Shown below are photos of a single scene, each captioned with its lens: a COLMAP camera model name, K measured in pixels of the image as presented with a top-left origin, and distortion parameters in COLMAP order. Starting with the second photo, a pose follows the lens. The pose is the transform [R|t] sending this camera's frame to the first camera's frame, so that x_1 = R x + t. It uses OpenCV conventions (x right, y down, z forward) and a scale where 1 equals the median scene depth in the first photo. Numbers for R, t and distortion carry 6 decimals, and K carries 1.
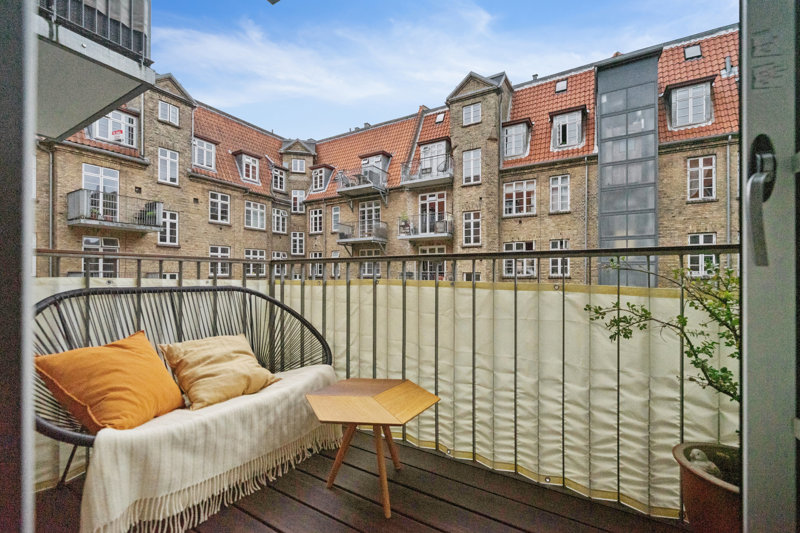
lens RADIAL K [[331.3, 0, 400.5], [0, 331.3, 274.3], [0, 0, 1]] dist [-0.003162, -0.000312]
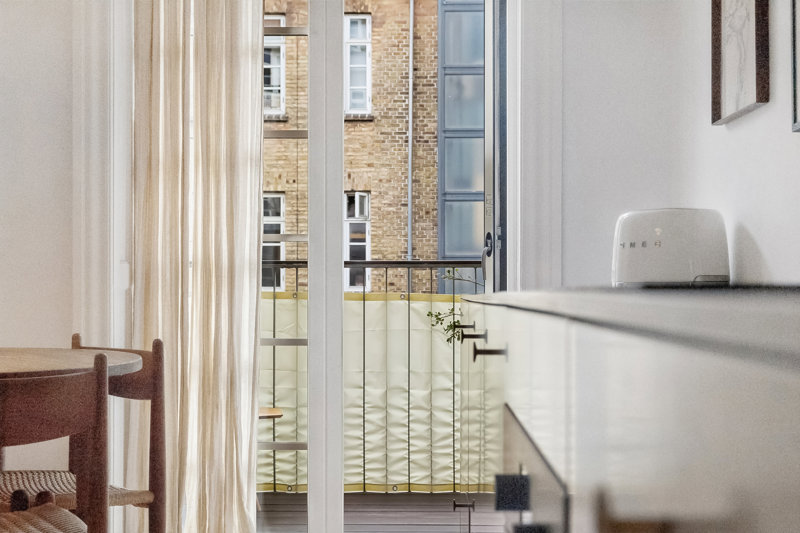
lens RADIAL K [[1261.7, 0, 400.0], [0, 1261.7, 266.5], [0, 0, 1]] dist [0.008786, -0.005263]
pose [[0.873596, 0.008357, 0.486580, -0.335787], [-0.000015, 0.999853, -0.017146, 0.003141], [-0.486652, 0.014972, 0.873468, -0.562324]]
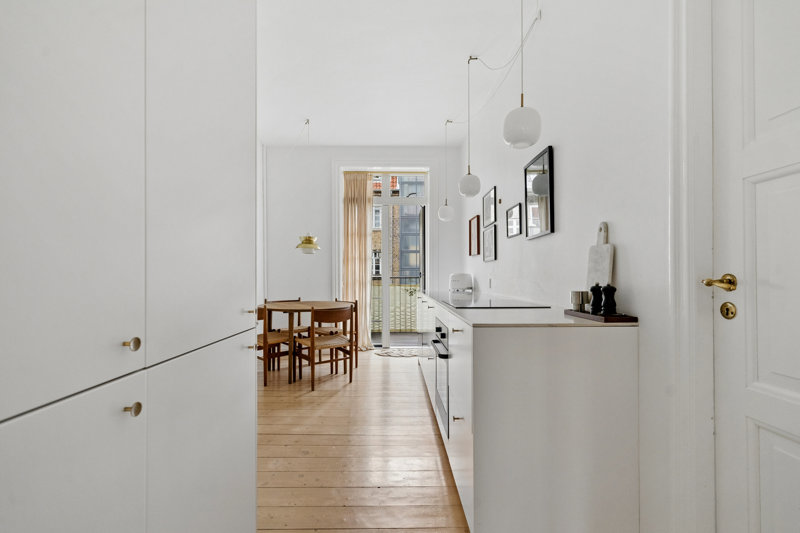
lens RADIAL K [[365.2, 0, 400.9], [0, 365.2, 270.9], [0, 0, 1]] dist [0.000191, 0.000052]
pose [[0.851690, 0.001730, 0.524043, -0.468672], [0.002218, 0.999974, -0.006907, -0.026848], [-0.524041, 0.007045, 0.851664, -0.719205]]
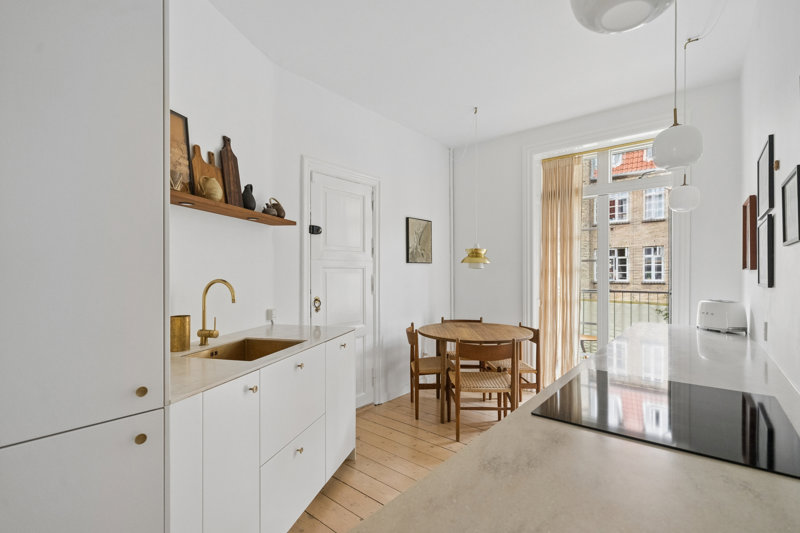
lens RADIAL K [[371.1, 0, 402.8], [0, 371.1, 272.2], [0, 0, 1]] dist [-0.000449, -0.000028]
pose [[0.988678, -0.001242, -0.150045, -0.290826], [0.001141, 0.999999, -0.000756, -0.057507], [0.150046, 0.000576, 0.988679, -0.639783]]
